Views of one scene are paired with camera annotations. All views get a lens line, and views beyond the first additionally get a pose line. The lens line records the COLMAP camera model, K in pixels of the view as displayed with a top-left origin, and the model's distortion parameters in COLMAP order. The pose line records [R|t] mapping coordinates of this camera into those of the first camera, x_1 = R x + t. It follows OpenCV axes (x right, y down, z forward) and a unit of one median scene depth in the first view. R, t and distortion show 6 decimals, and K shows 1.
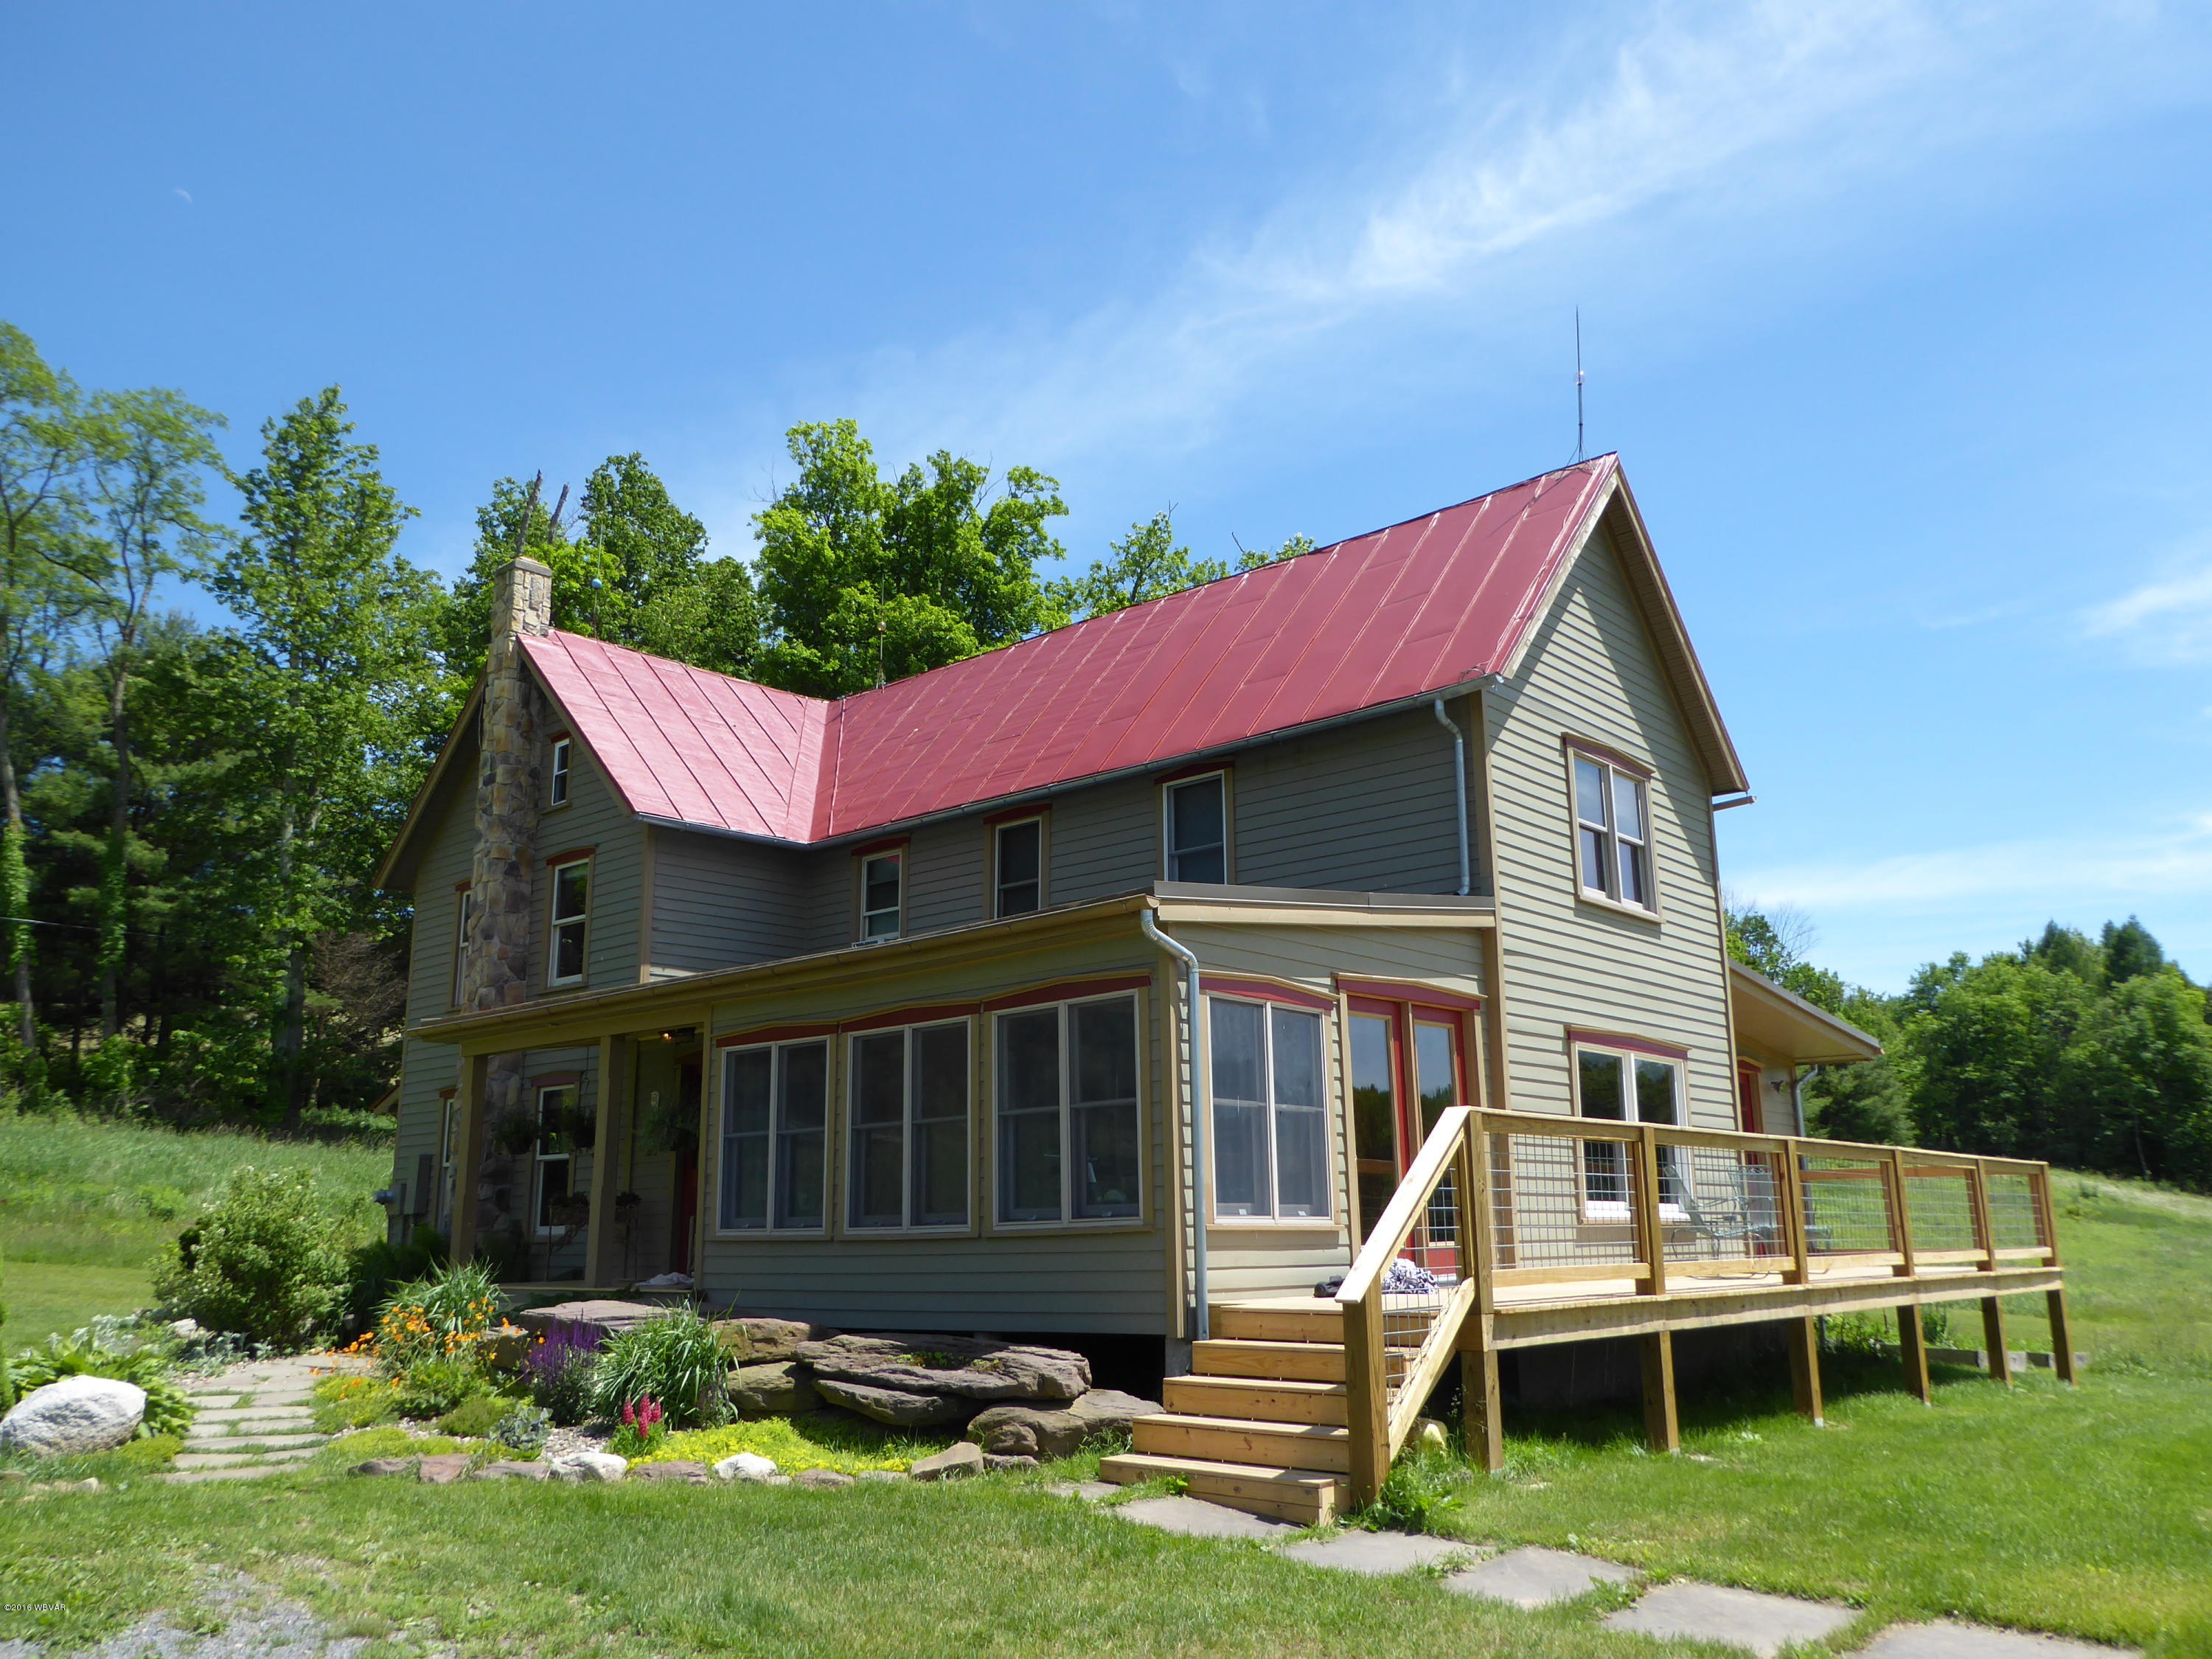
lens RADIAL K [[1723.6, 0, 1125.4], [0, 1723.6, 814.0], [0, 0, 1]] dist [0.018250, 0.008573]
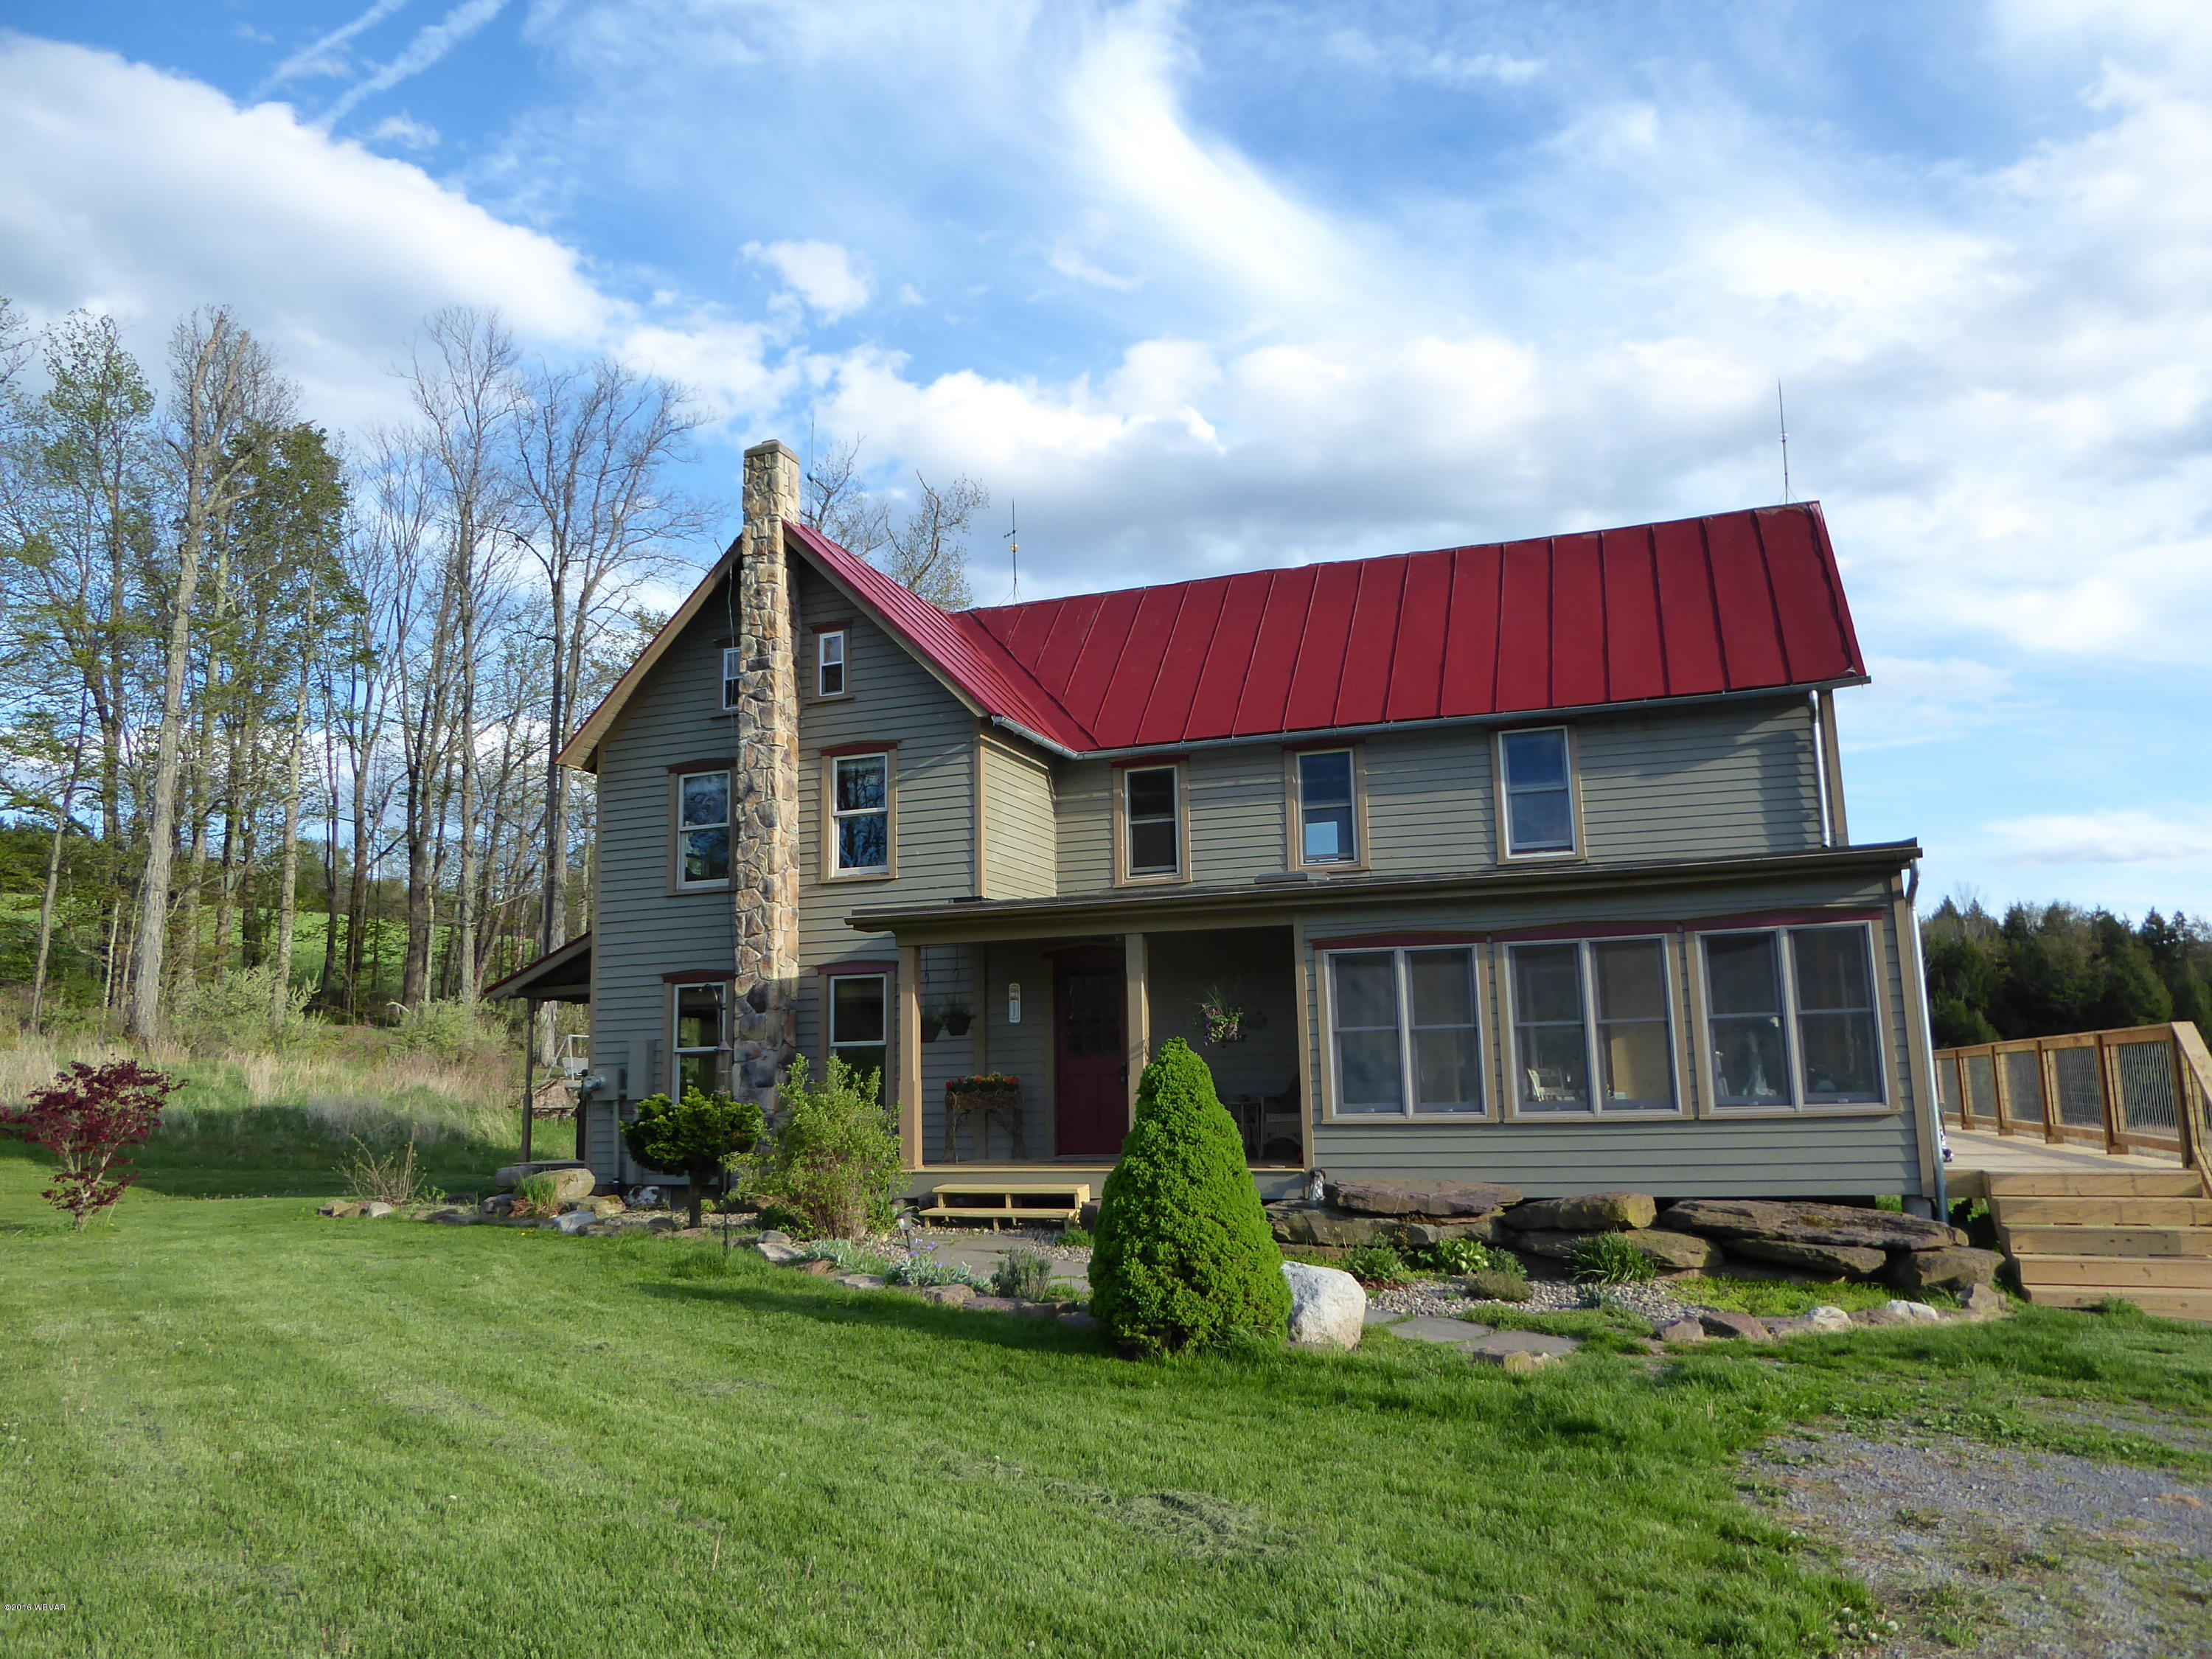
lens RADIAL K [[1536.7, 0, 1110.0], [0, 1536.7, 831.3], [0, 0, 1]] dist [-0.019510, -0.004682]
pose [[0.928789, 0.057541, 0.366116, -0.510707], [-0.080169, 0.995678, 0.046892, 0.018421], [-0.361835, -0.072904, 0.929387, 0.107987]]
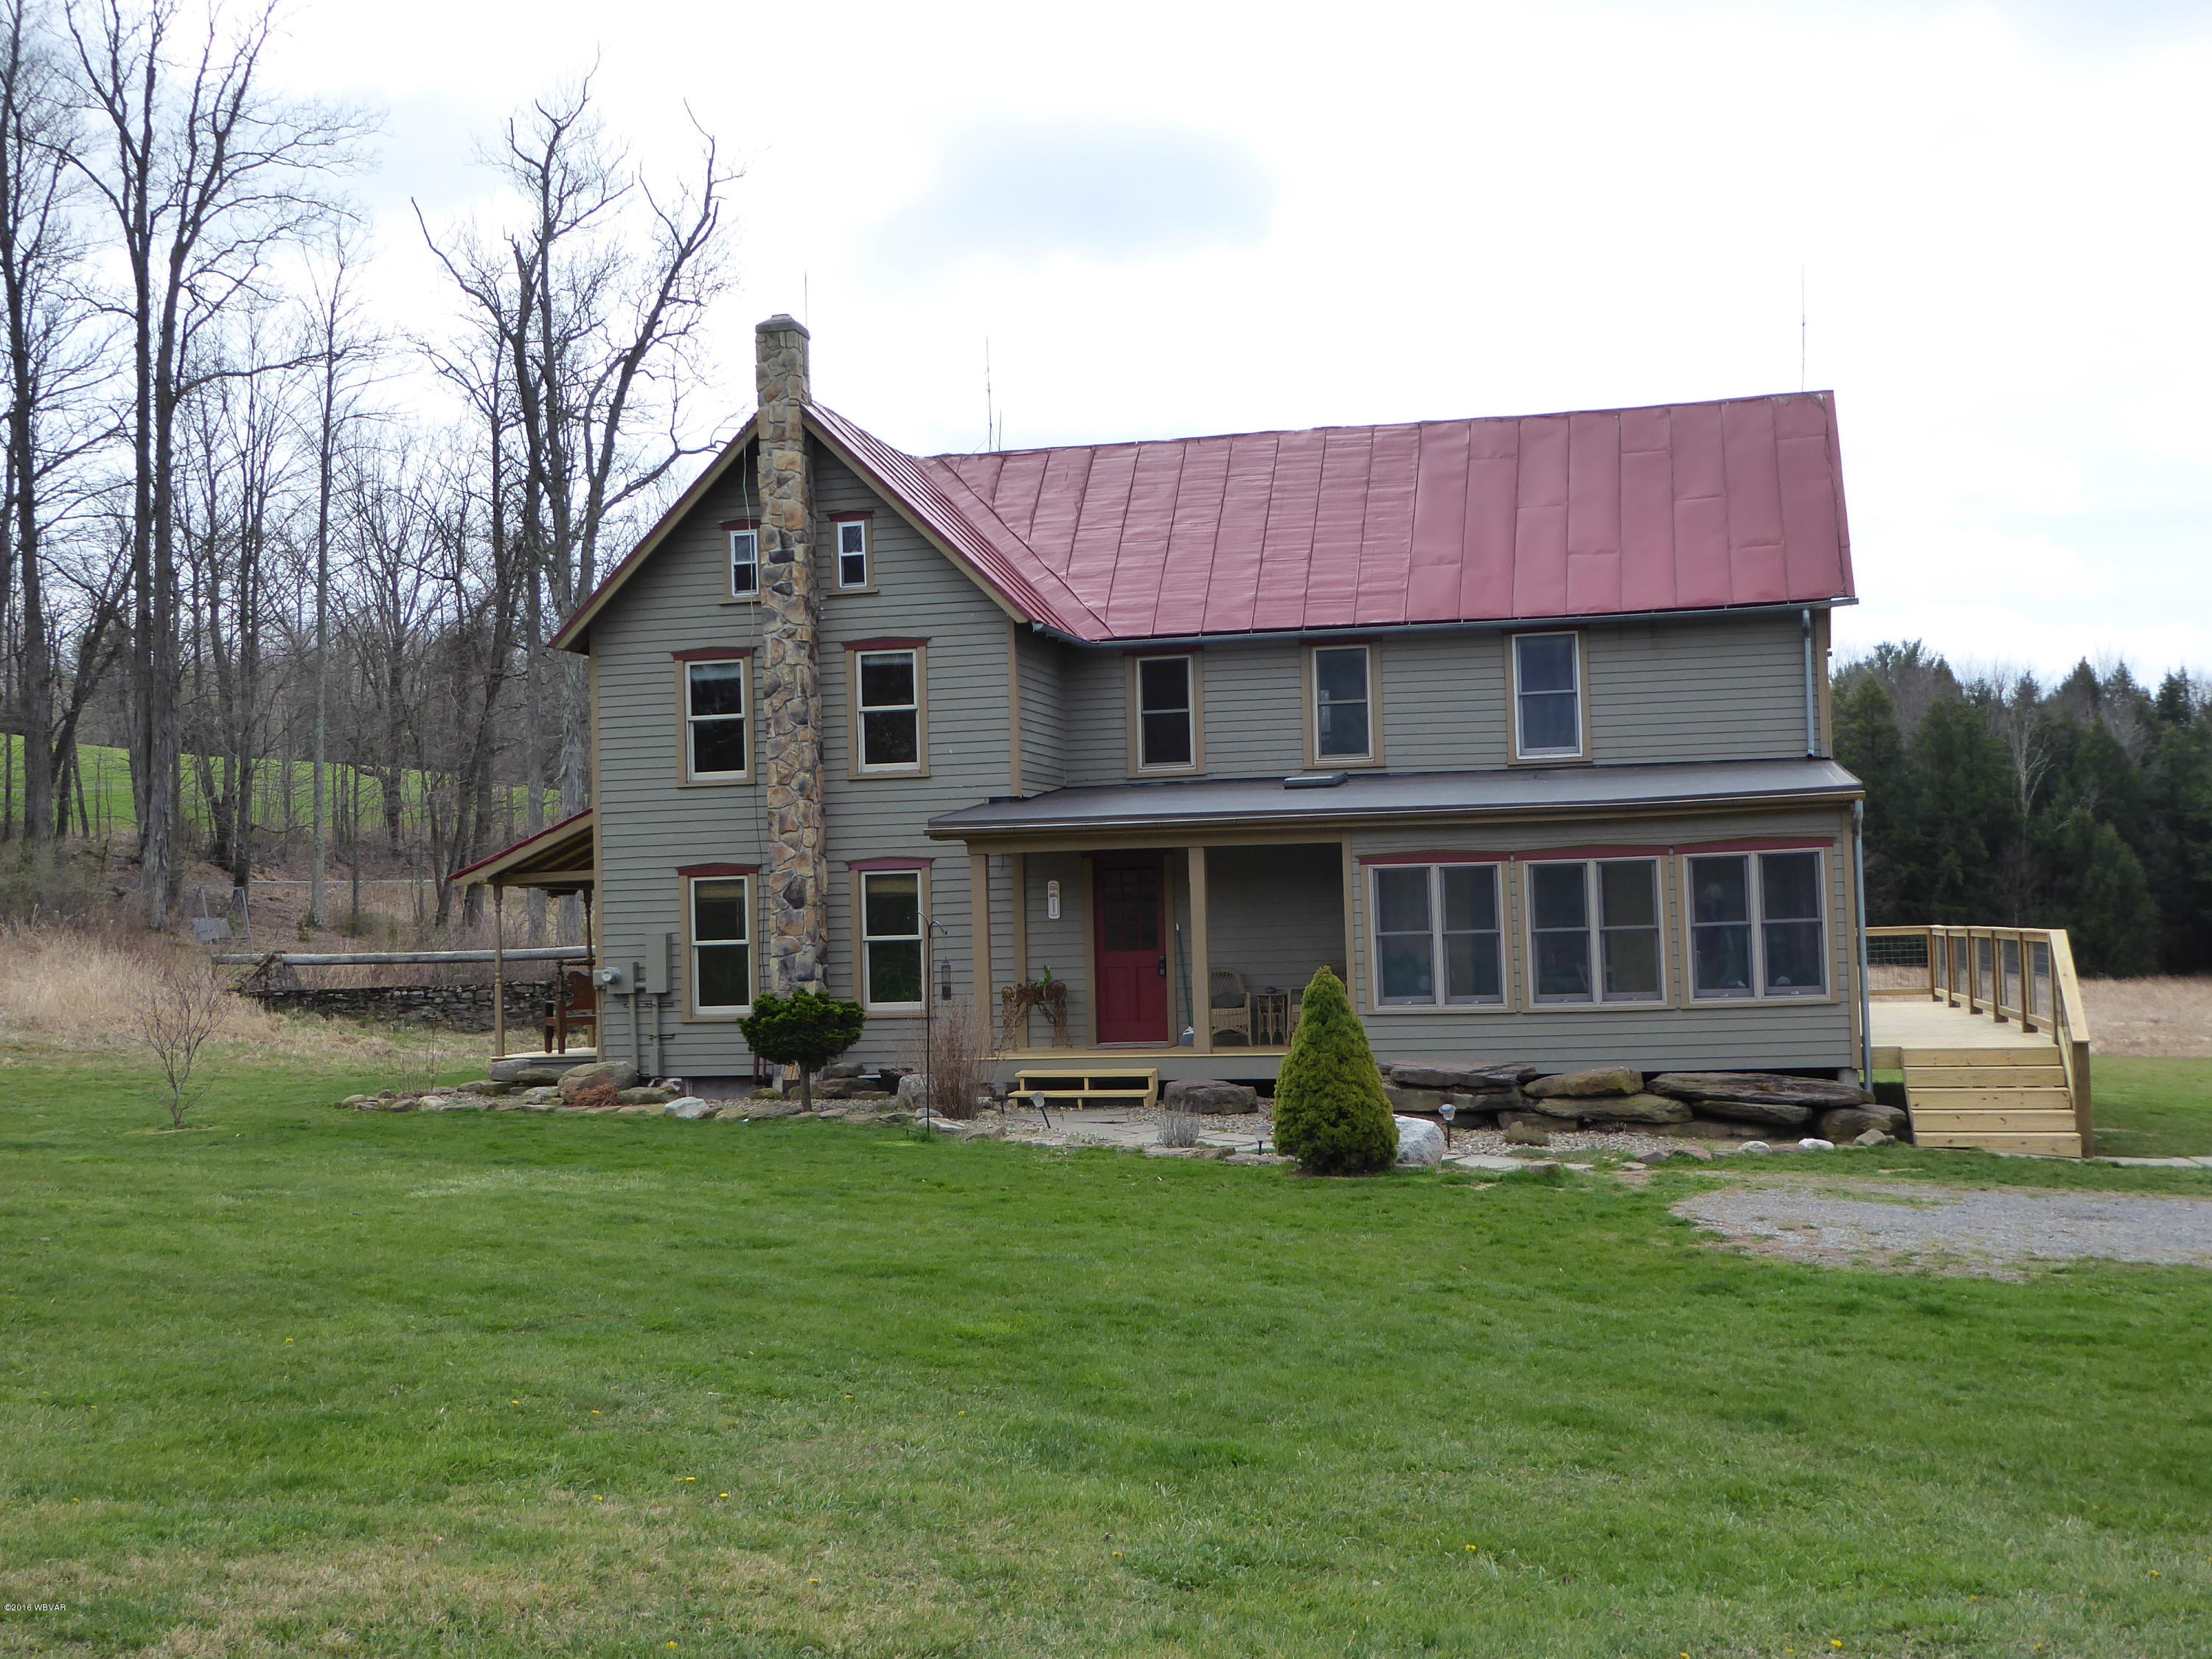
lens RADIAL K [[2433.8, 0, 1090.6], [0, 2433.8, 830.9], [0, 0, 1]] dist [-0.003795, 0.000000]
pose [[0.883421, 0.009868, 0.468477, -0.878277], [-0.096122, 0.982333, 0.160568, -0.108019], [-0.458616, -0.186880, 0.868762, -0.307532]]
